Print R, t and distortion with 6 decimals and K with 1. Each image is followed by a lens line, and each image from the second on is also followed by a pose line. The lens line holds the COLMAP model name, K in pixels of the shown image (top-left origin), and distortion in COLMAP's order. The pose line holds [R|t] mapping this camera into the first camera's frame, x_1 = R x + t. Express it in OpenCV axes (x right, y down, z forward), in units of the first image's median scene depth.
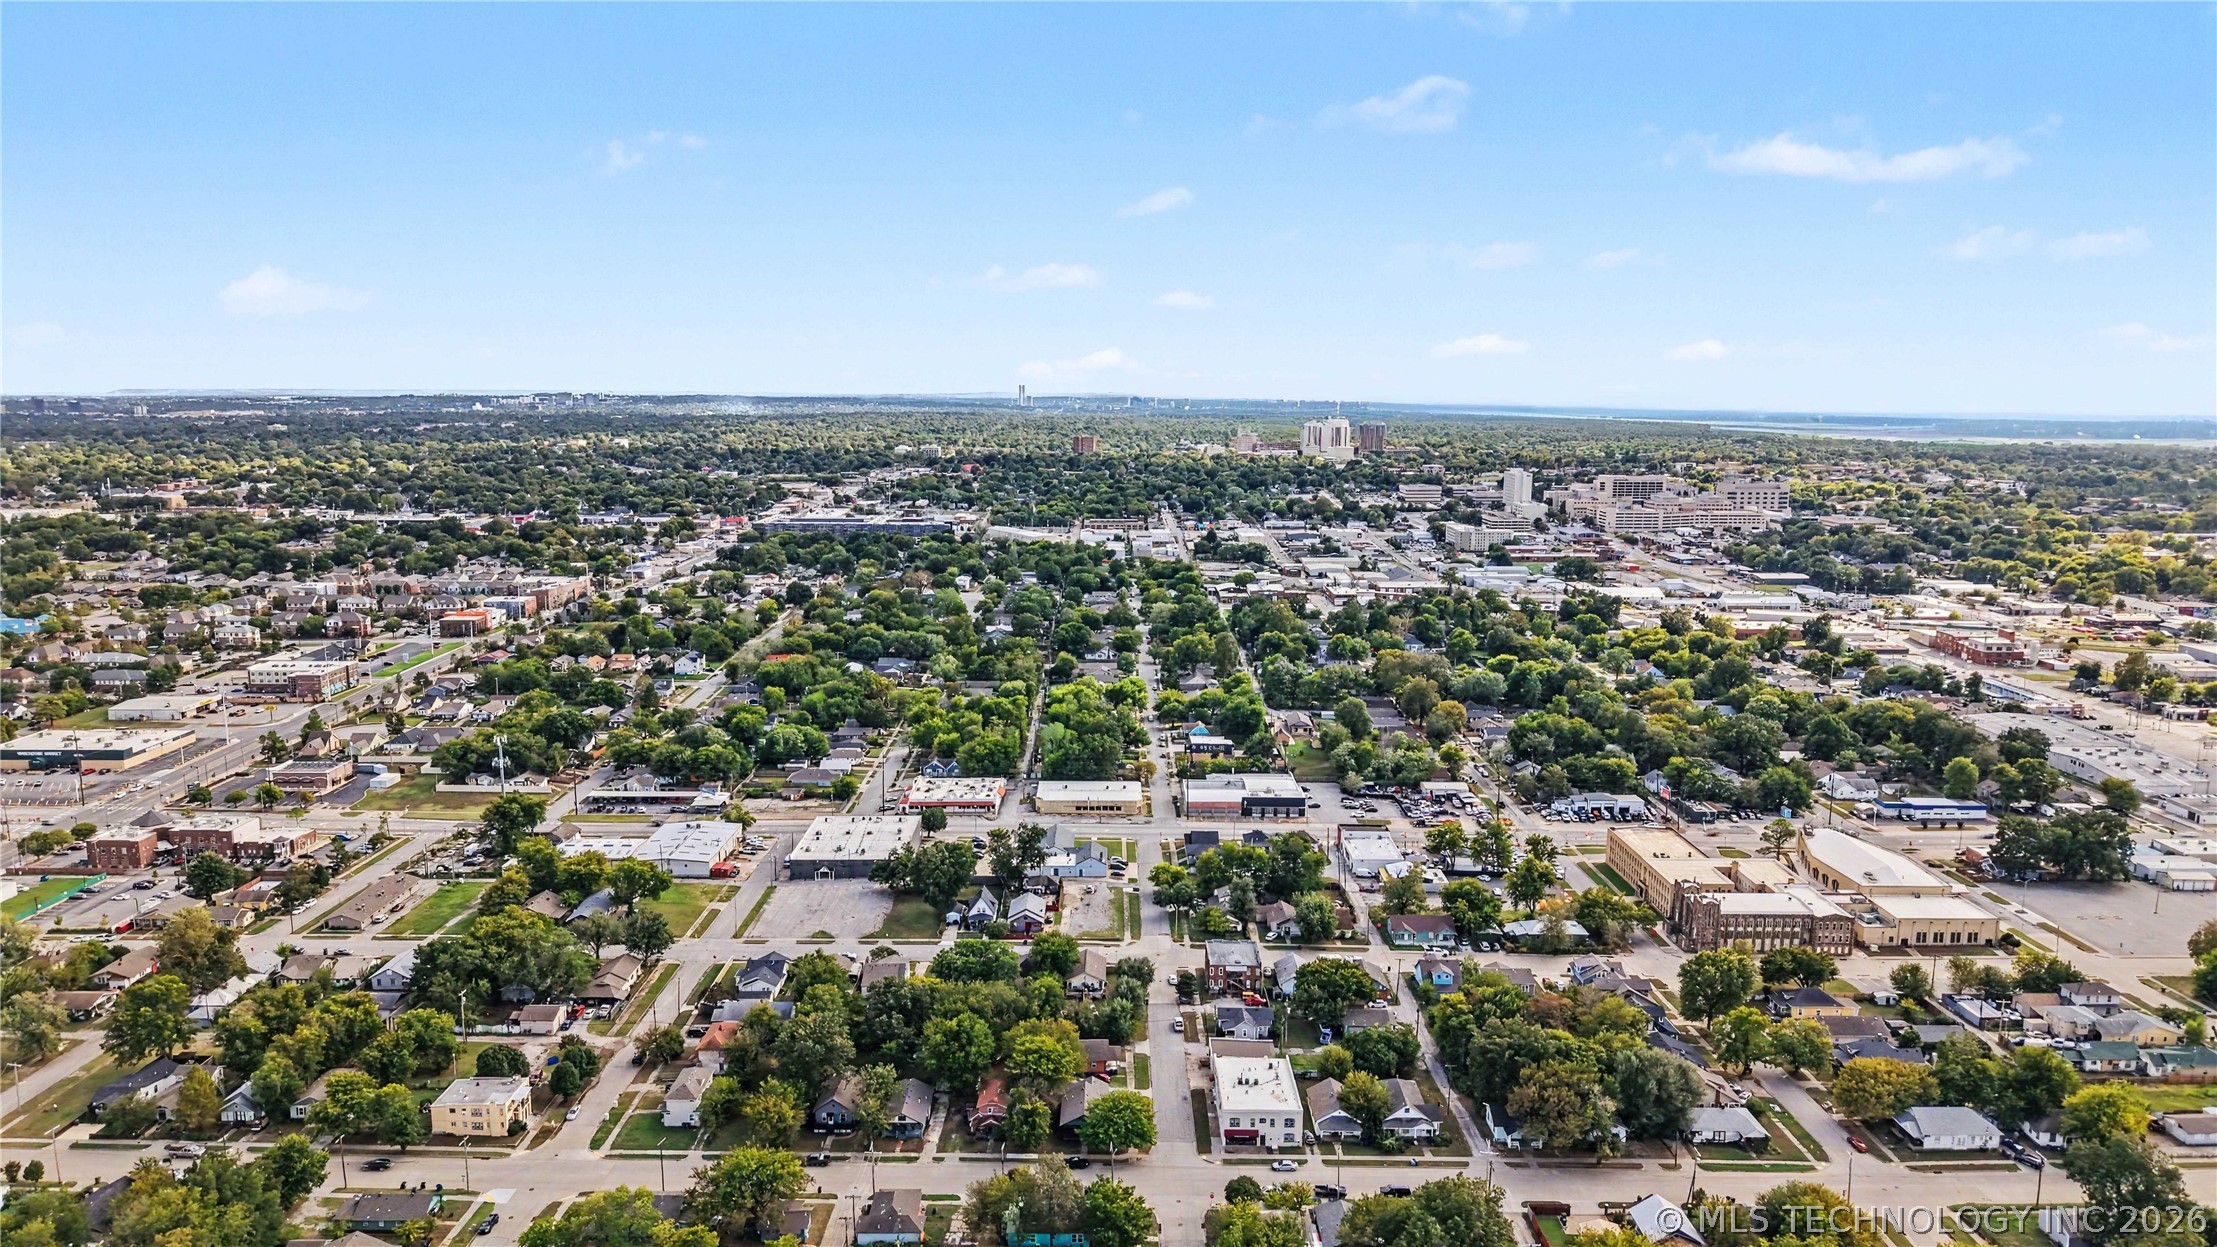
lens RADIAL K [[1495.1, 0, 1108.5], [0, 1495.1, 623.5], [0, 0, 1]] dist [0.037615, -0.036382]
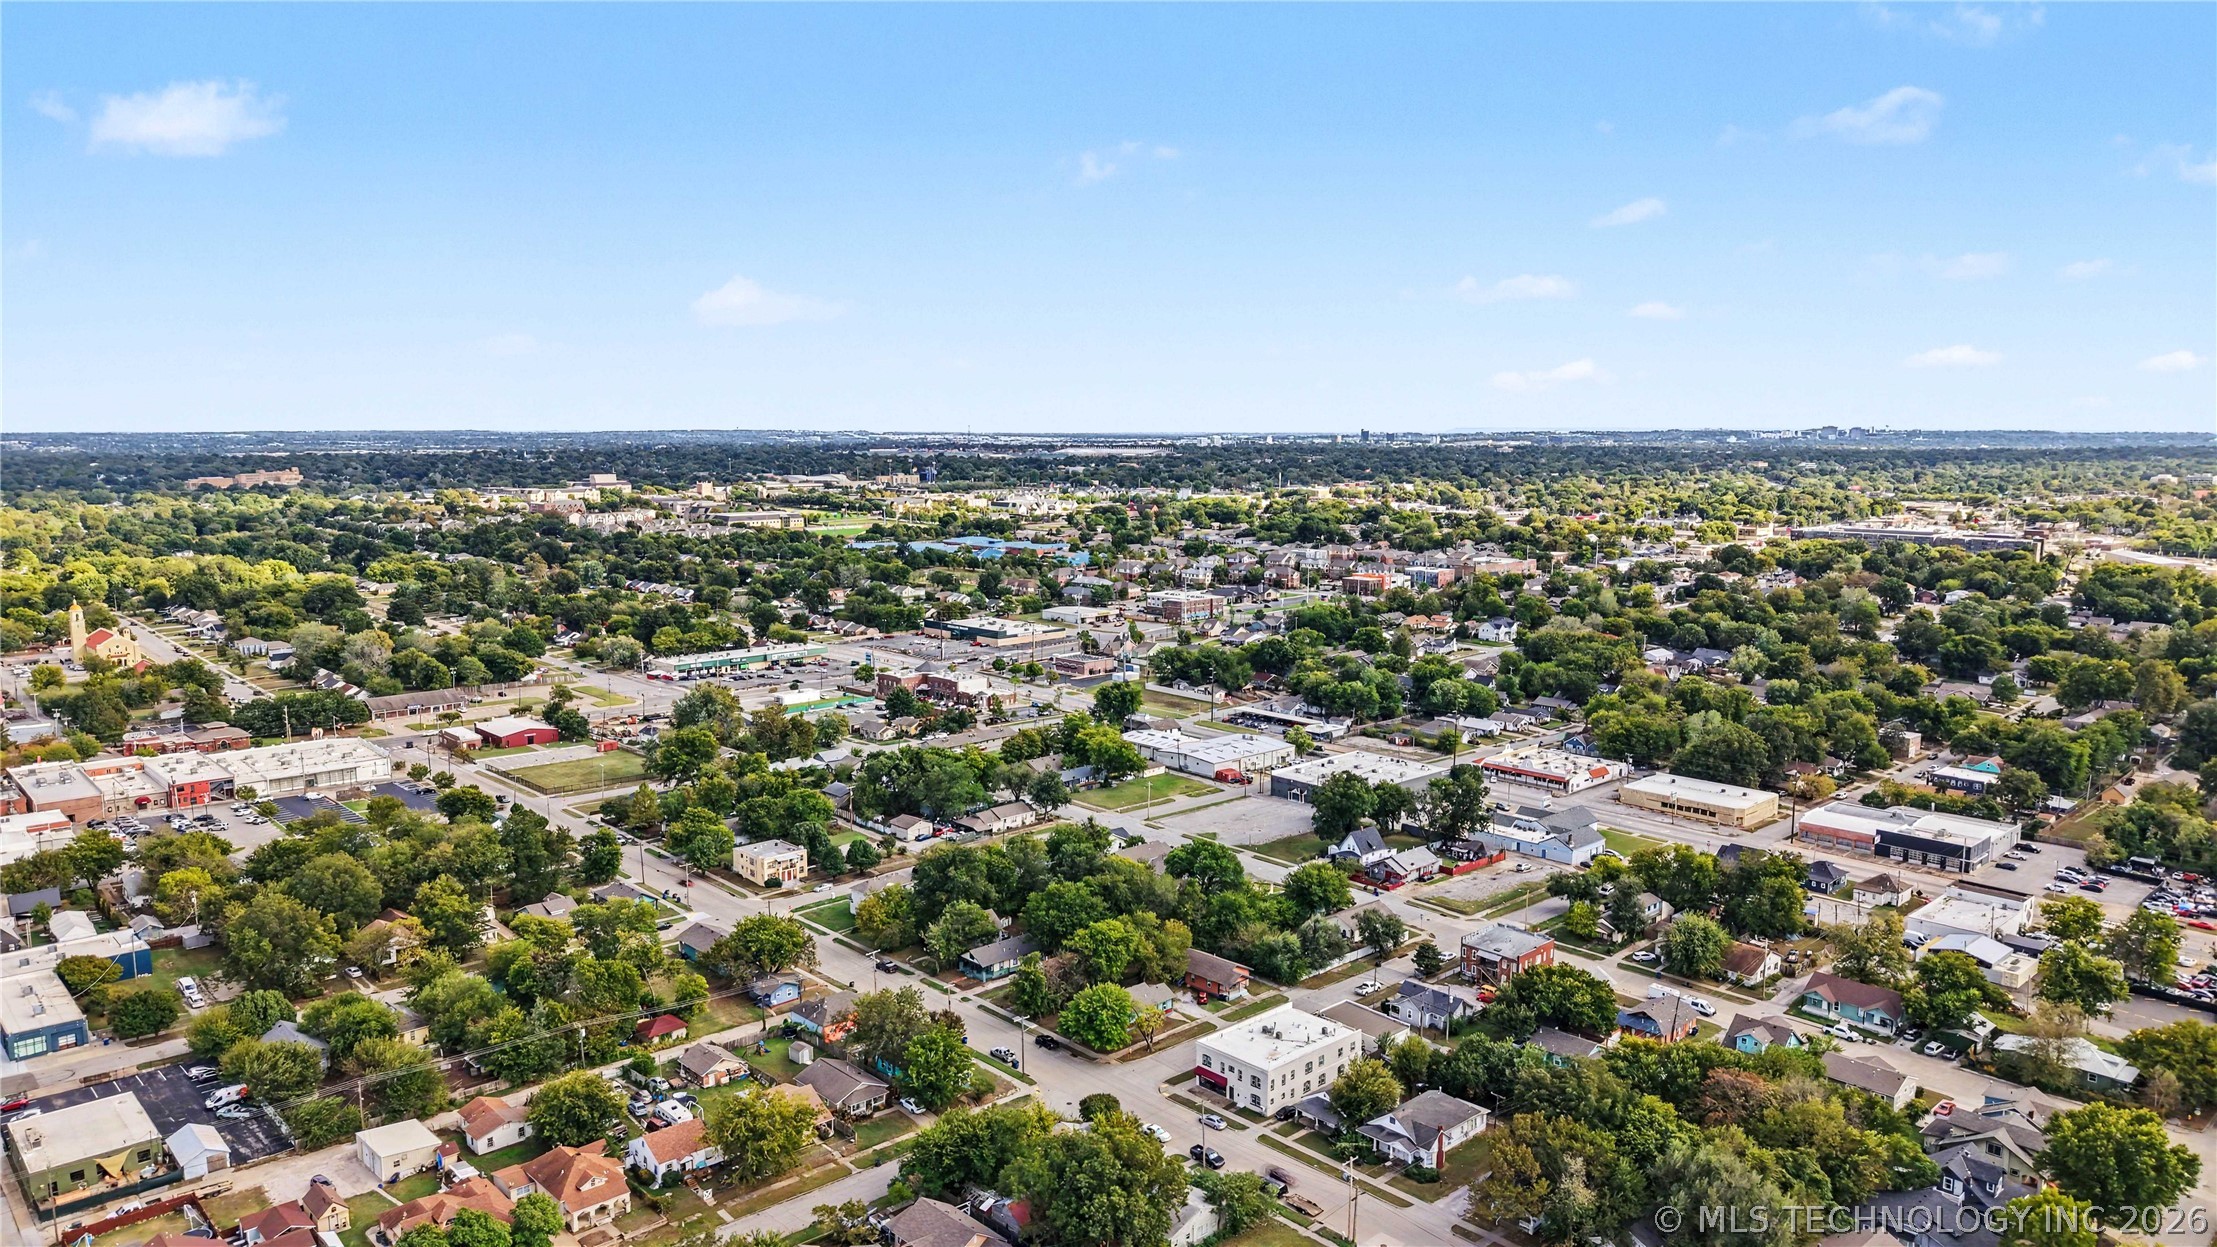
lens RADIAL K [[1483.4, 0, 1108.5], [0, 1483.4, 623.5], [0, 0, 1]] dist [0.063457, -0.085436]
pose [[0.687501, 0.095290, -0.719904, 0.402924], [-0.114133, 0.993211, 0.022470, 0.047031], [0.717158, 0.066717, 0.693709, 0.228380]]
